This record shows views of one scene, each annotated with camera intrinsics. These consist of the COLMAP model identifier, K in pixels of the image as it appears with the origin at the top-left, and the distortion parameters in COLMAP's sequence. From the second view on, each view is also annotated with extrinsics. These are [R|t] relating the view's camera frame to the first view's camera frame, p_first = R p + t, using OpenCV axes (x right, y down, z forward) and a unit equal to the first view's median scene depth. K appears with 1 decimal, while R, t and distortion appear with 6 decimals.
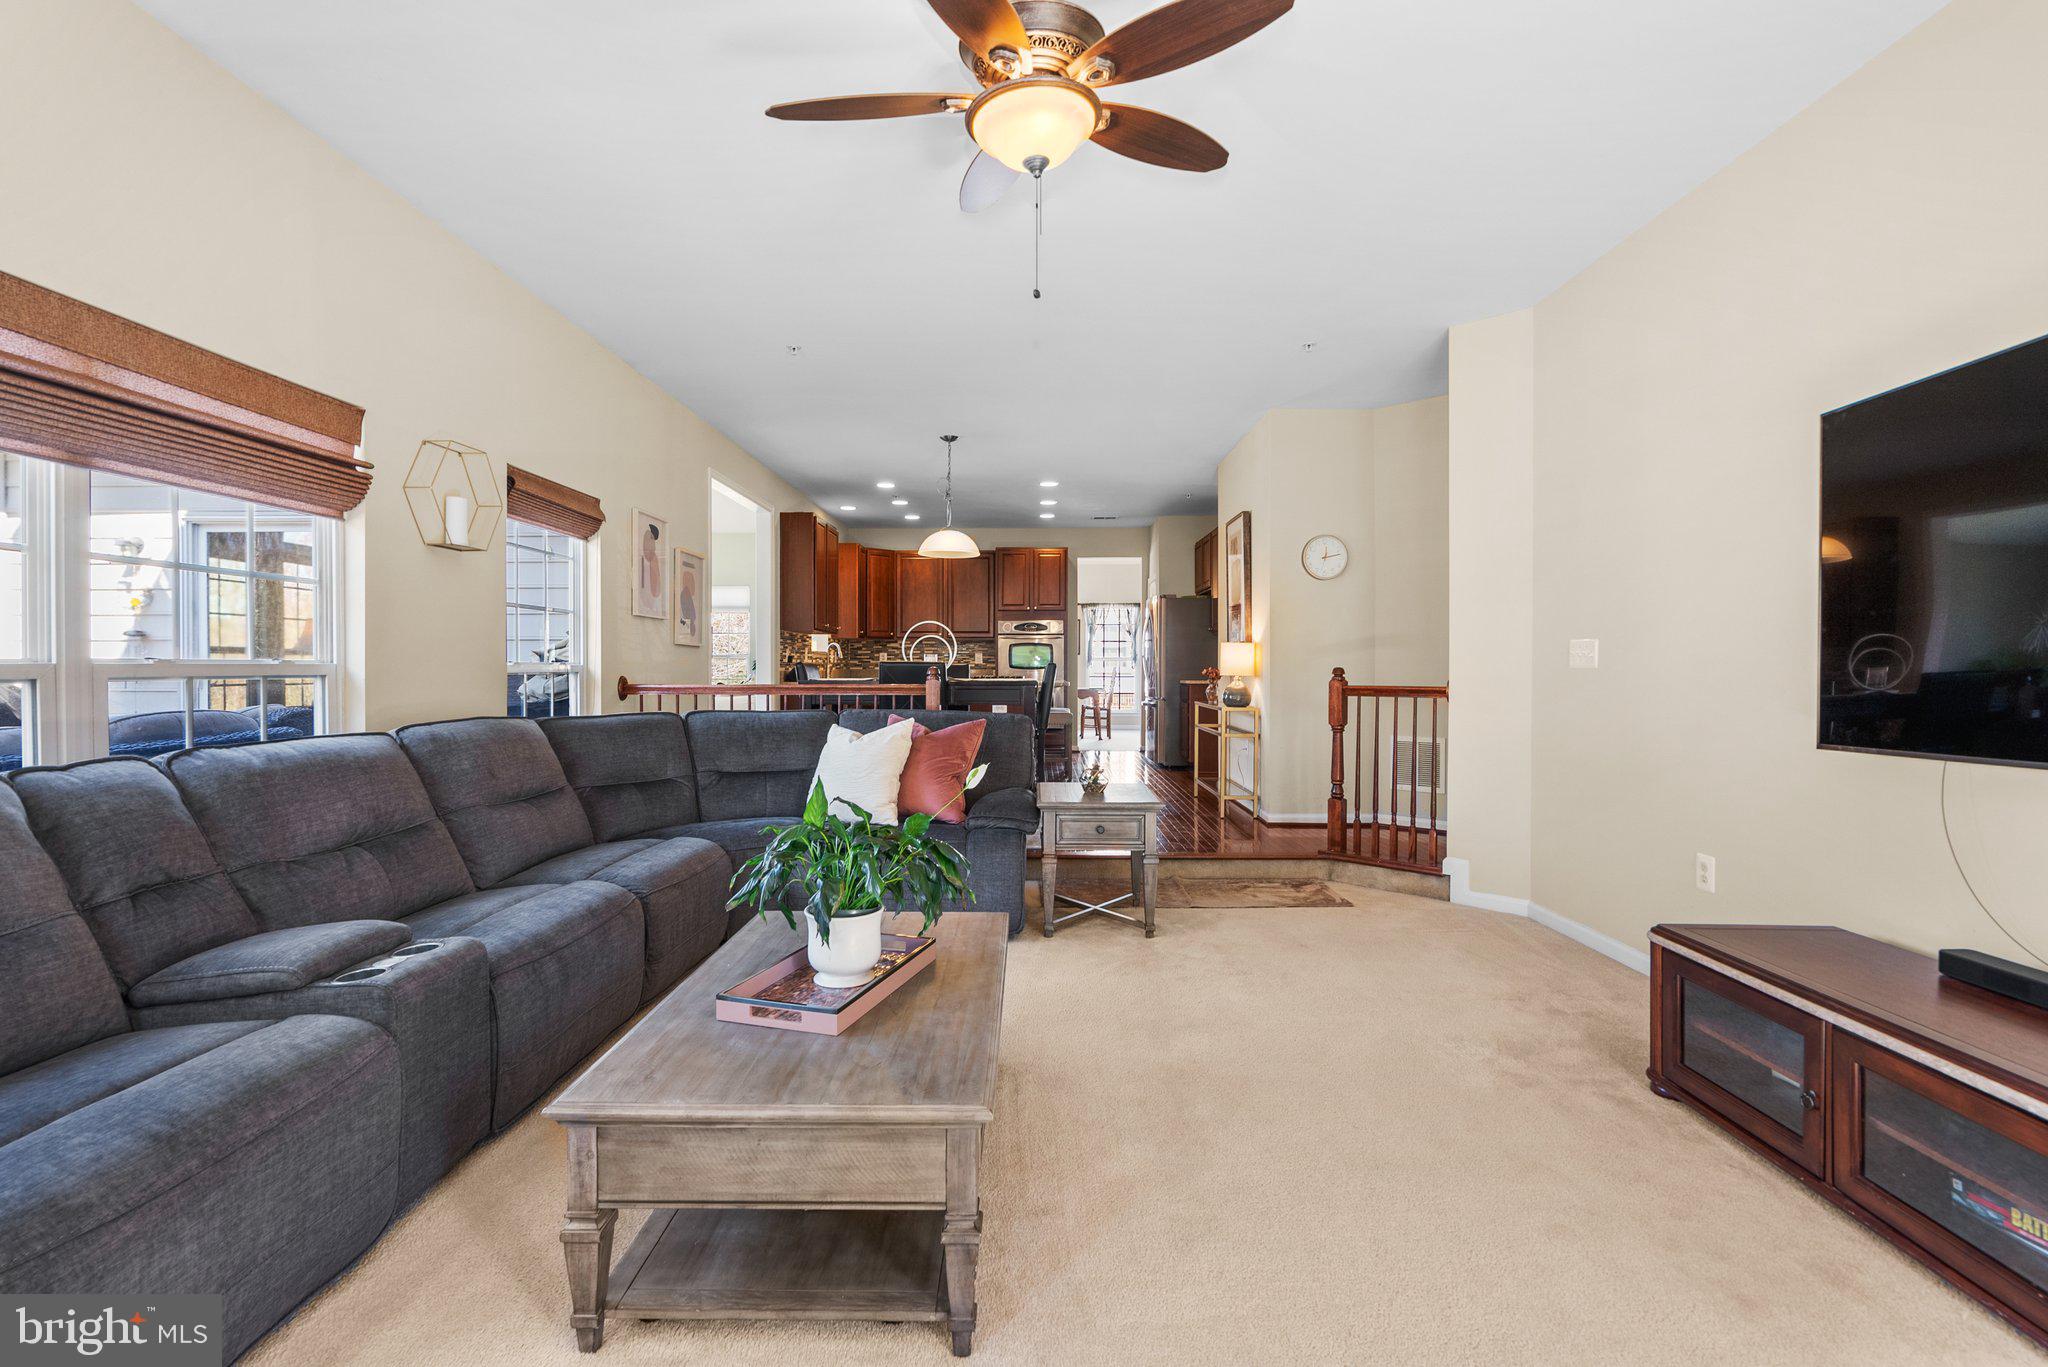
lens RADIAL K [[944.5, 0, 1019.7], [0, 944.5, 670.5], [0, 0, 1]] dist [-0.003526, 0.001985]
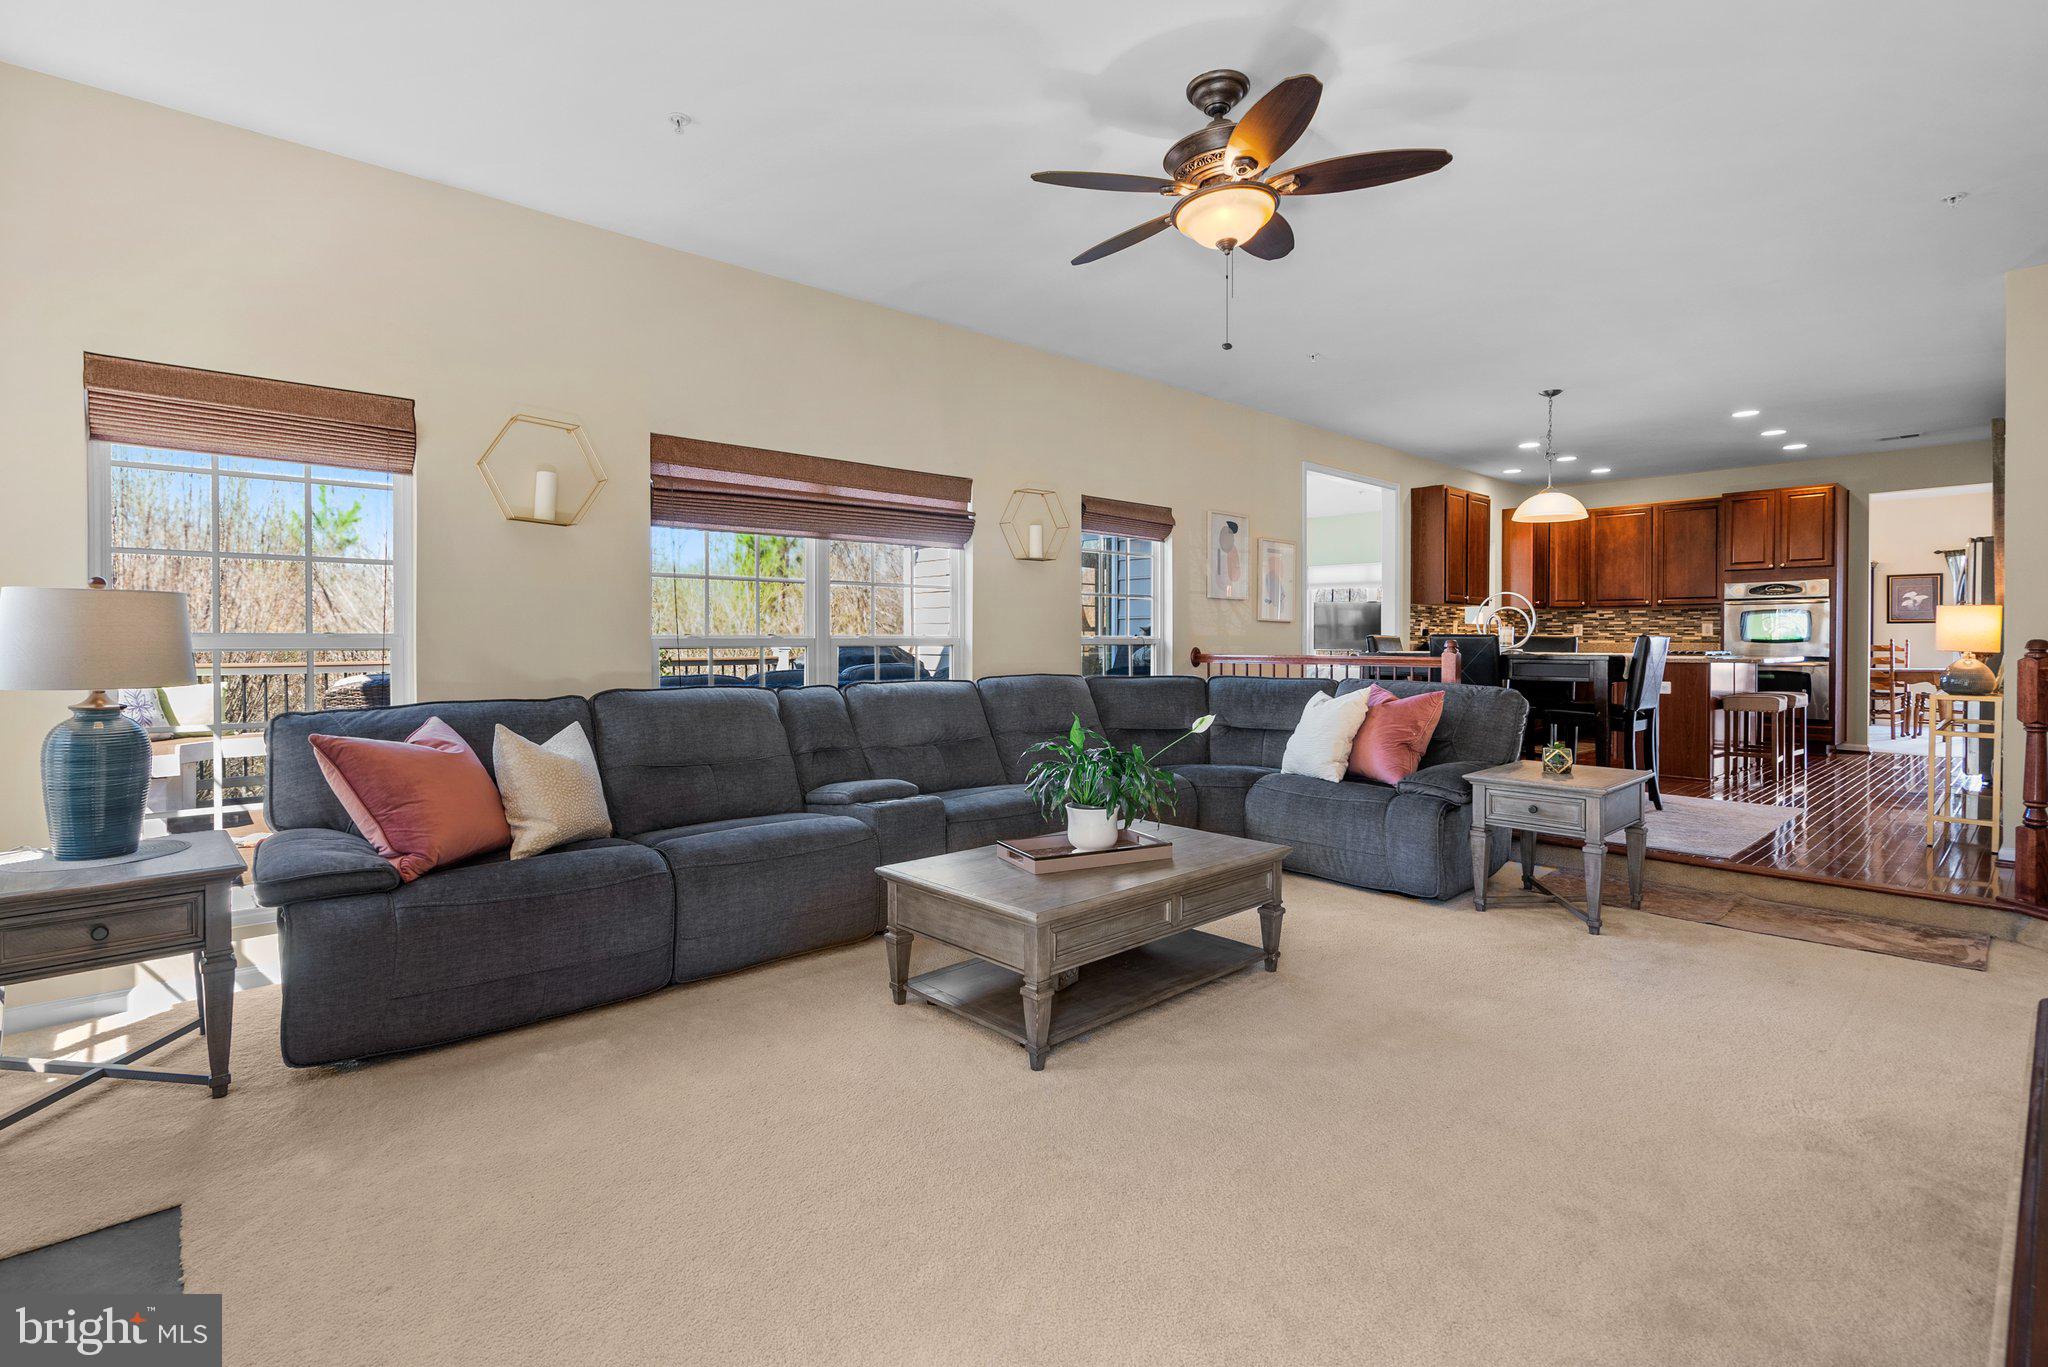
lens RADIAL K [[944.5, 0, 992.4], [0, 944.5, 654.9], [0, 0, 1]] dist [-0.003526, 0.001985]
pose [[0.679244, 0.011453, -0.733823, 0.359732], [-0.002552, 0.999909, 0.013244, -0.000032], [0.733908, -0.007123, 0.679211, -0.046520]]
